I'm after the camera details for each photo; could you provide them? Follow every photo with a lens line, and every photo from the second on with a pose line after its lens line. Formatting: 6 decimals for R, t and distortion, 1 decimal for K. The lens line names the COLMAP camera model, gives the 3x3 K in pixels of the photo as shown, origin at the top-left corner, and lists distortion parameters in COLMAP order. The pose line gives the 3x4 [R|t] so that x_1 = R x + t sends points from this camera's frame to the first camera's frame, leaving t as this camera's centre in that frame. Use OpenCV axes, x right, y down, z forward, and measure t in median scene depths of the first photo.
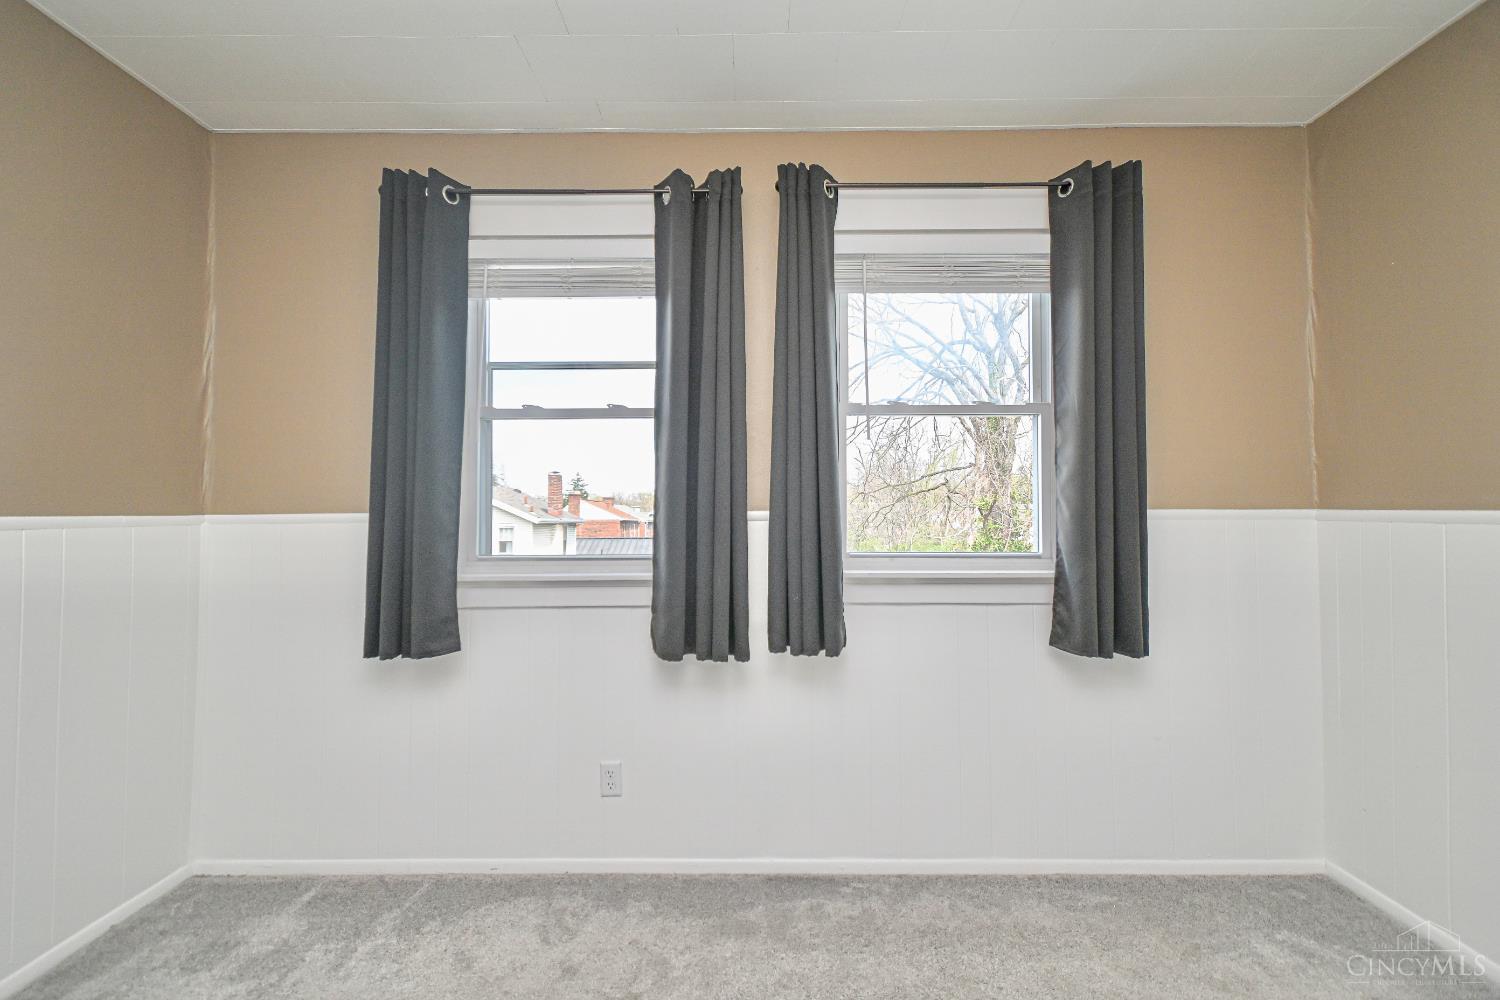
lens RADIAL K [[659.9, 0, 747.2], [0, 659.9, 499.0], [0, 0, 1]] dist [0.002450, -0.000996]
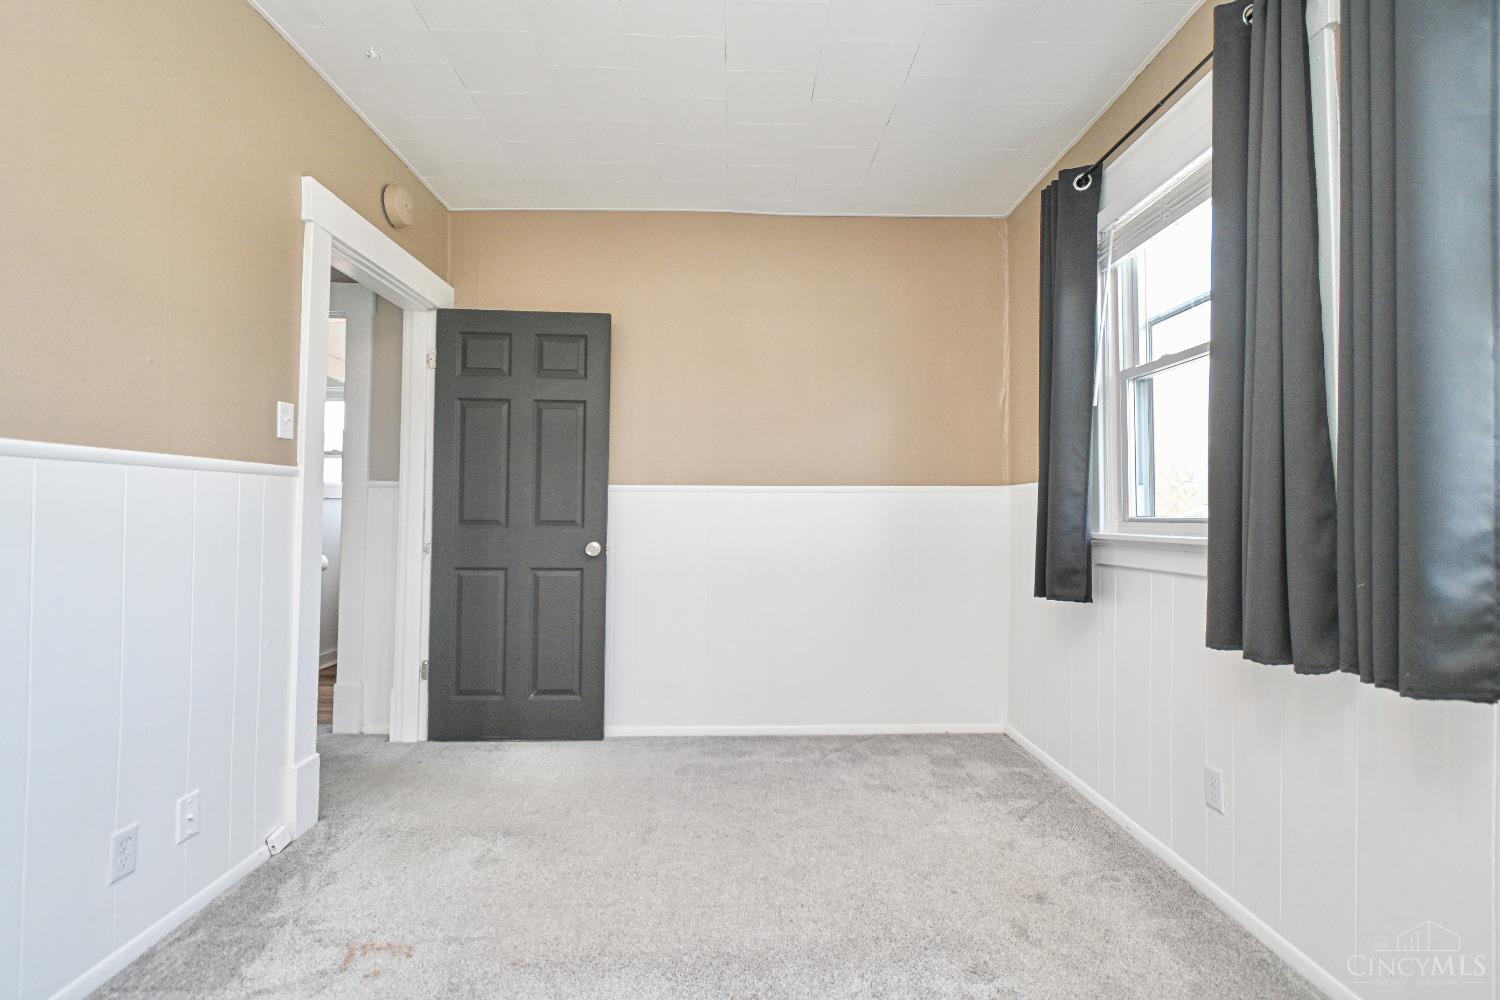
lens RADIAL K [[667.7, 0, 733.2], [0, 667.7, 499.8], [0, 0, 1]] dist [-0.000335, -0.000173]
pose [[0.013314, -0.010702, -0.999854, 0.668675], [0.024294, 0.999651, -0.010376, 0.063522], [0.999616, -0.024152, 0.013569, 0.426845]]
